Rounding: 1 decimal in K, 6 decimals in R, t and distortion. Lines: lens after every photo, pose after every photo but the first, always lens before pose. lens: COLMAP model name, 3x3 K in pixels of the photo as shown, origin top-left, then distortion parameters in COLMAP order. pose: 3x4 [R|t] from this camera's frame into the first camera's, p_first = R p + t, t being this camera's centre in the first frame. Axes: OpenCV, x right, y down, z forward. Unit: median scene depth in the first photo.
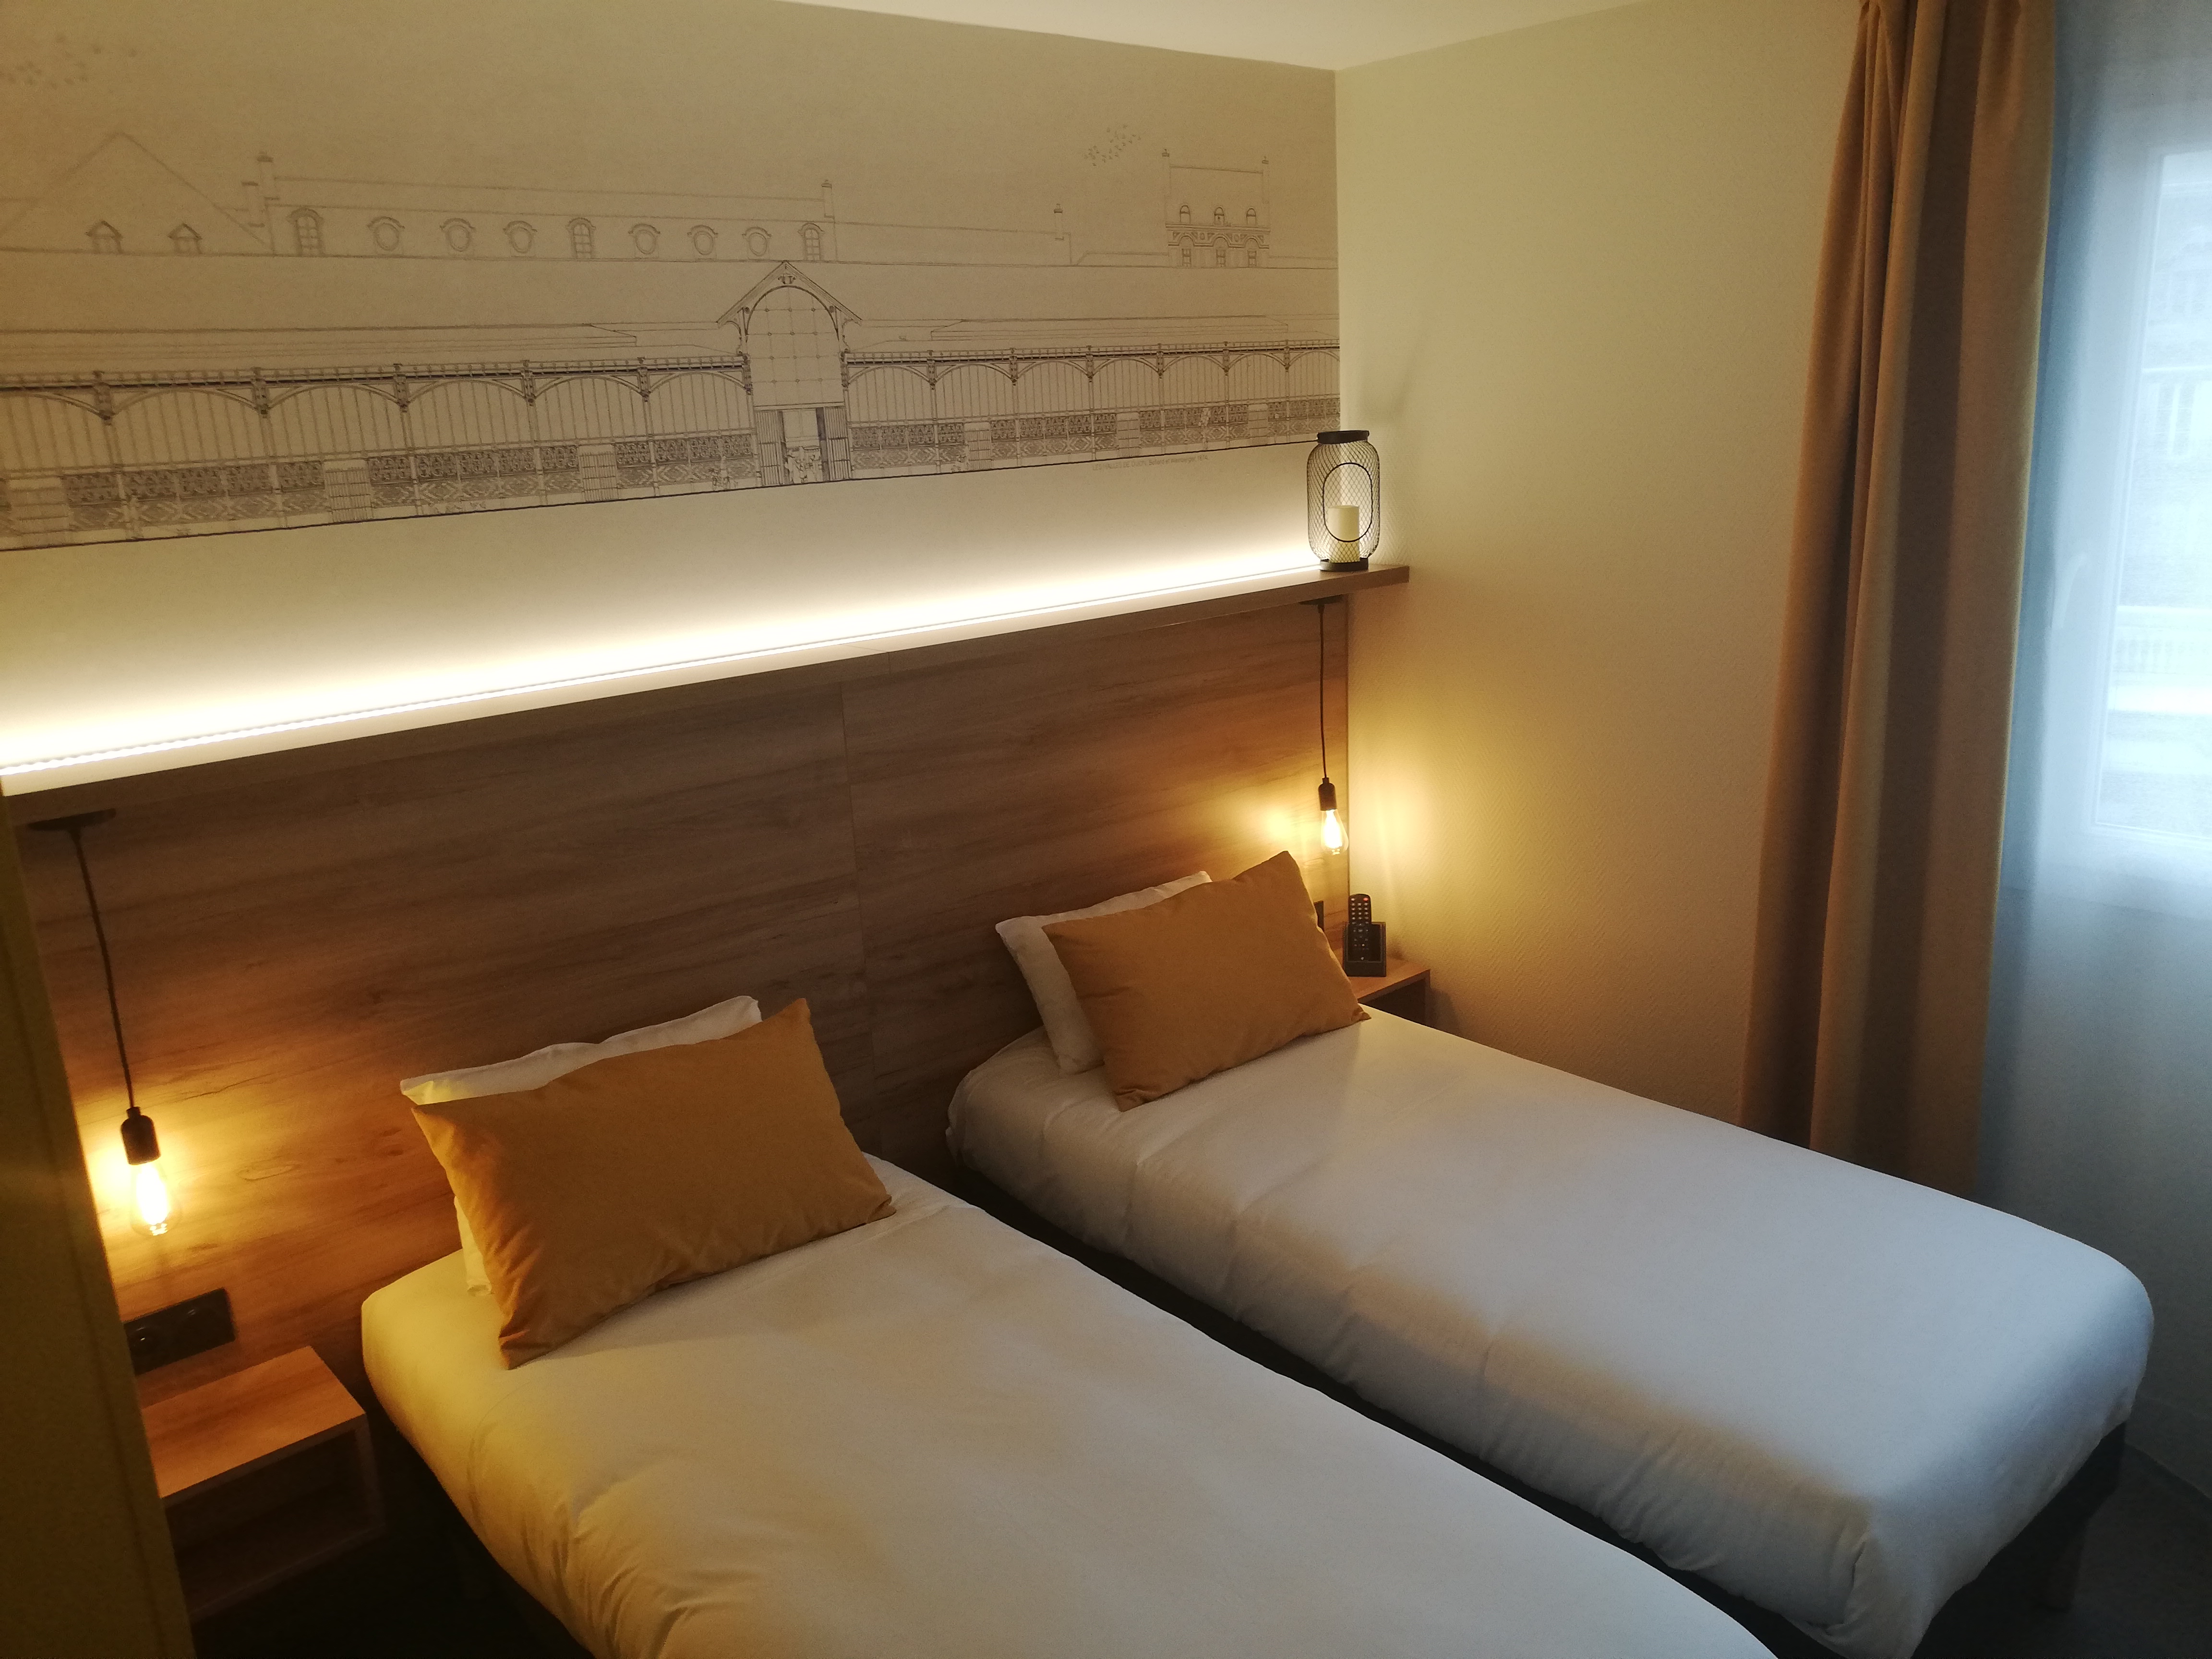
lens RADIAL K [[1690.8, 0, 1105.7], [0, 1690.8, 835.2], [0, 0, 1]] dist [0.010889, -0.003582]
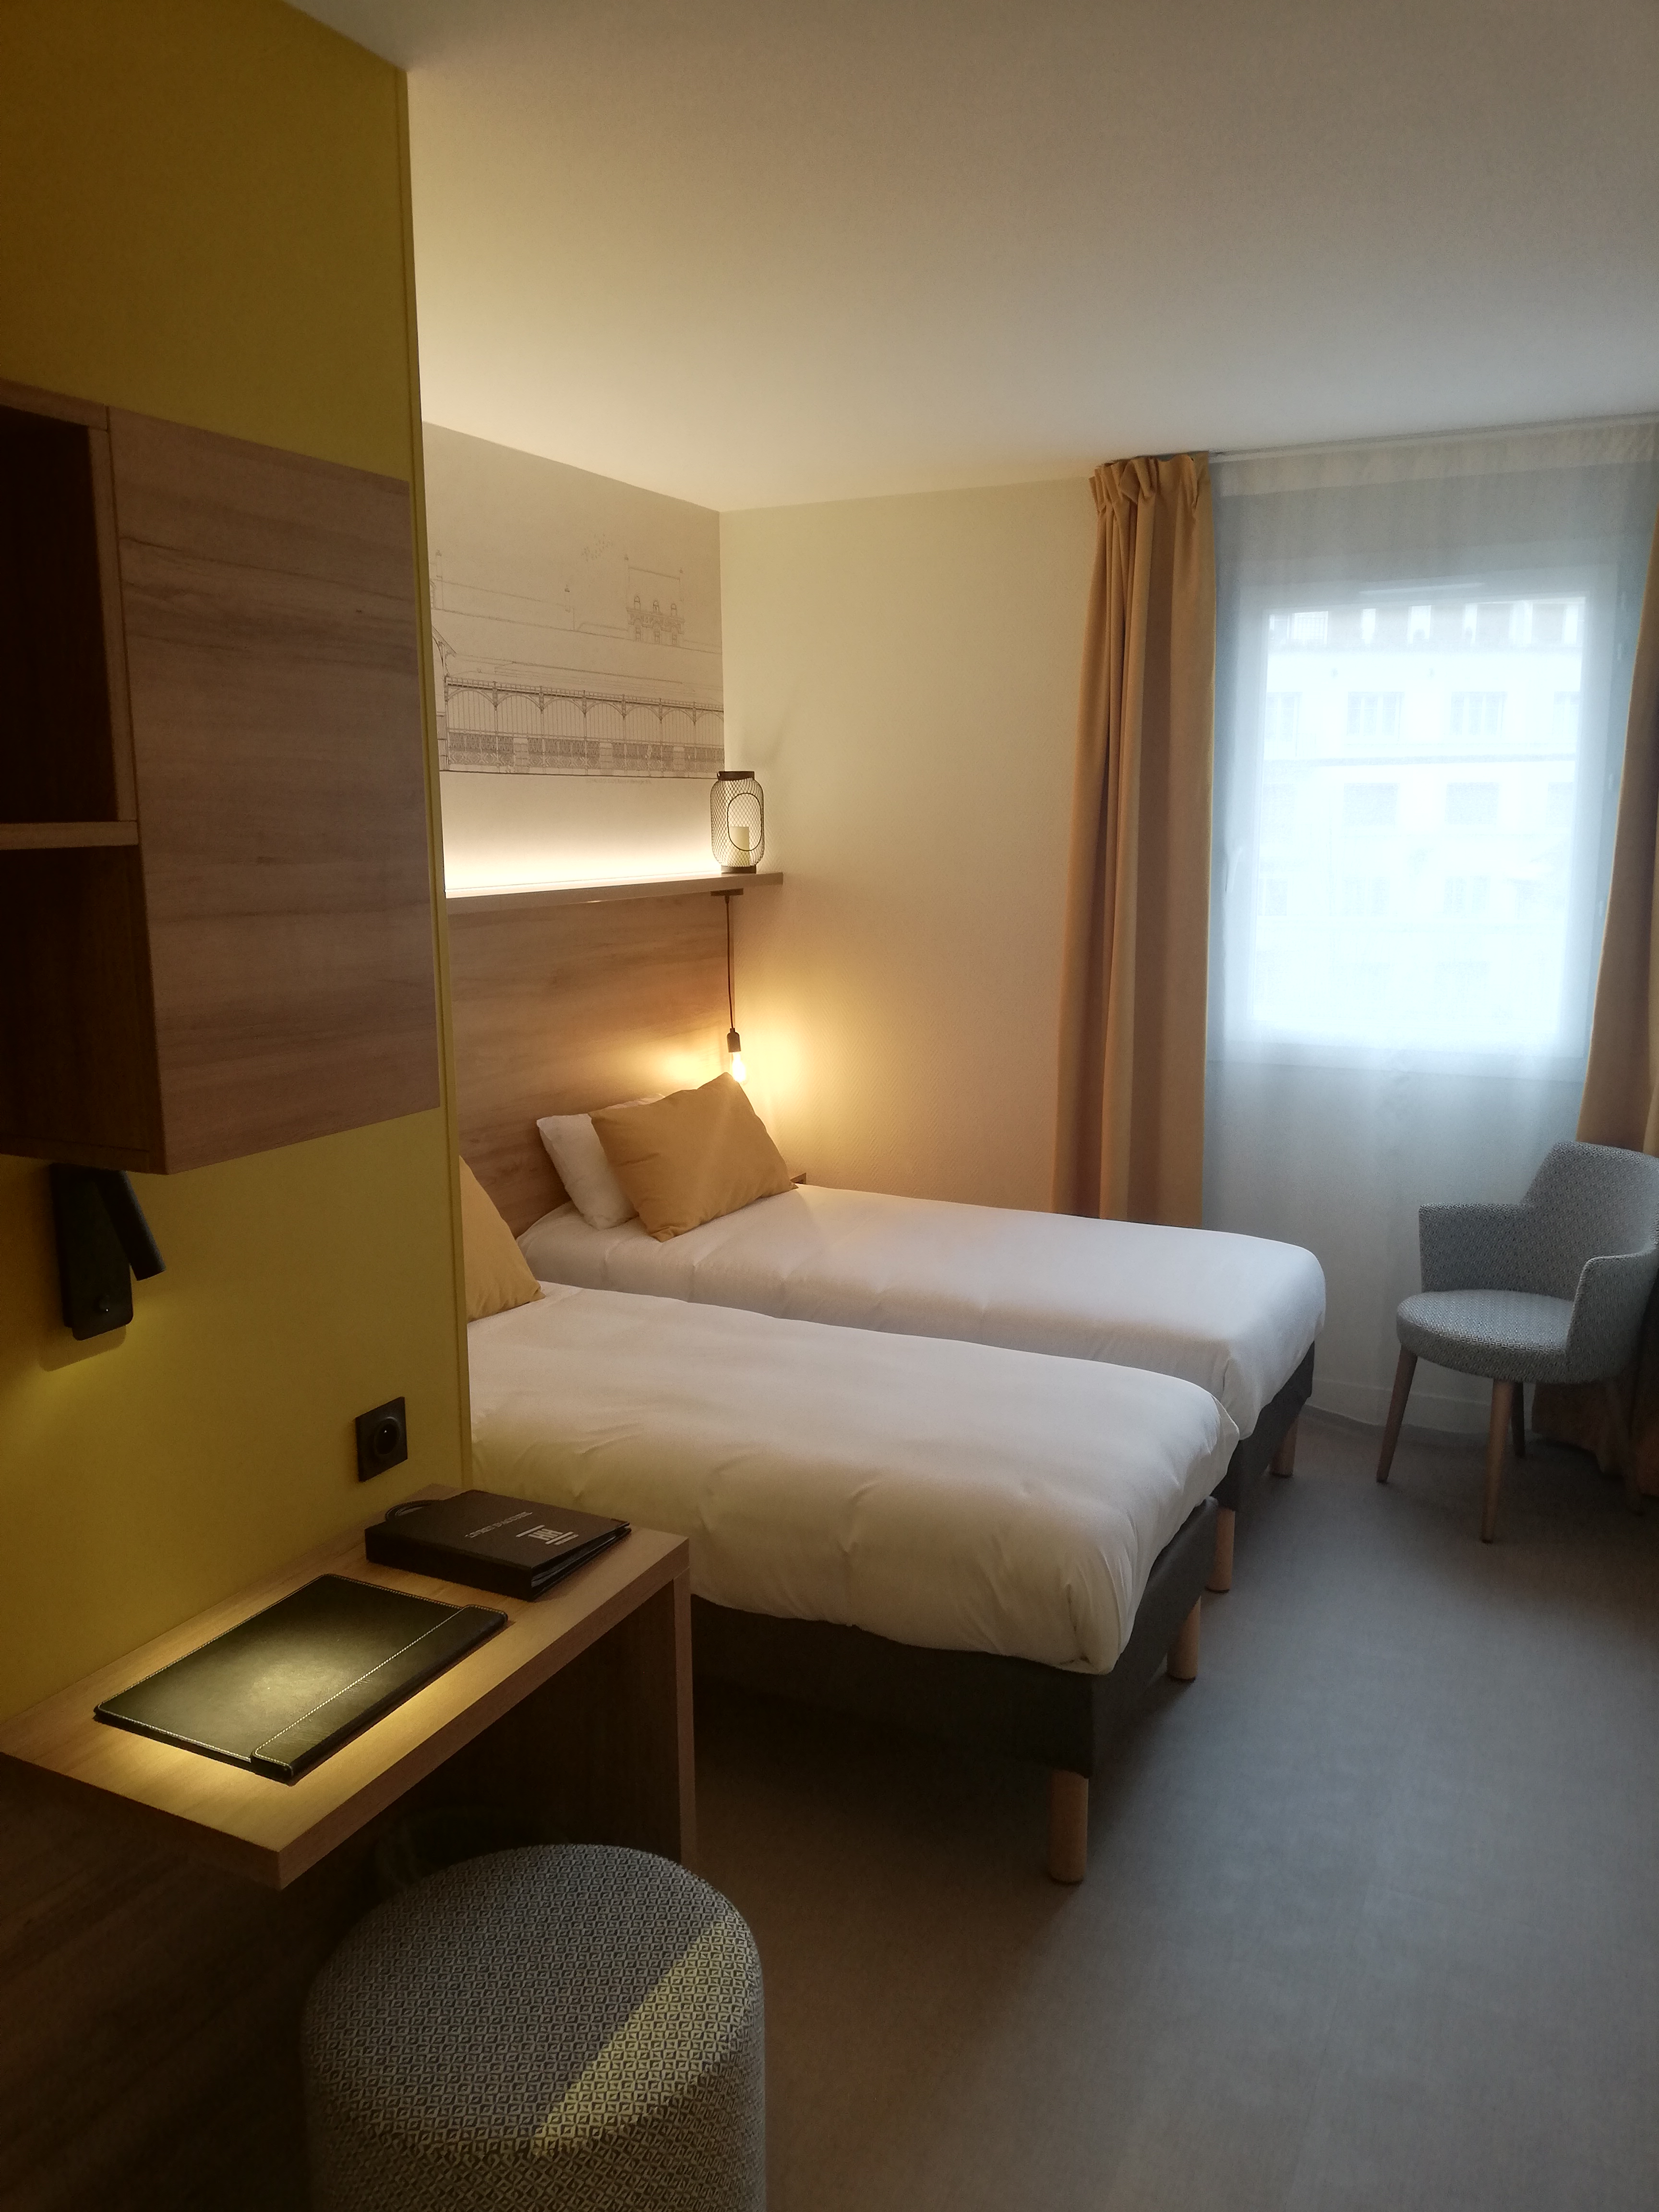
lens RADIAL K [[1690.8, 0, 835.8], [0, 1690.8, 1111.3], [0, 0, 1]] dist [0.010889, -0.003582]
pose [[0.926023, -0.025910, 0.376576, -0.325937], [0.060015, 0.995057, -0.079116, 0.155154], [-0.372665, 0.095864, 0.923001, -0.271539]]
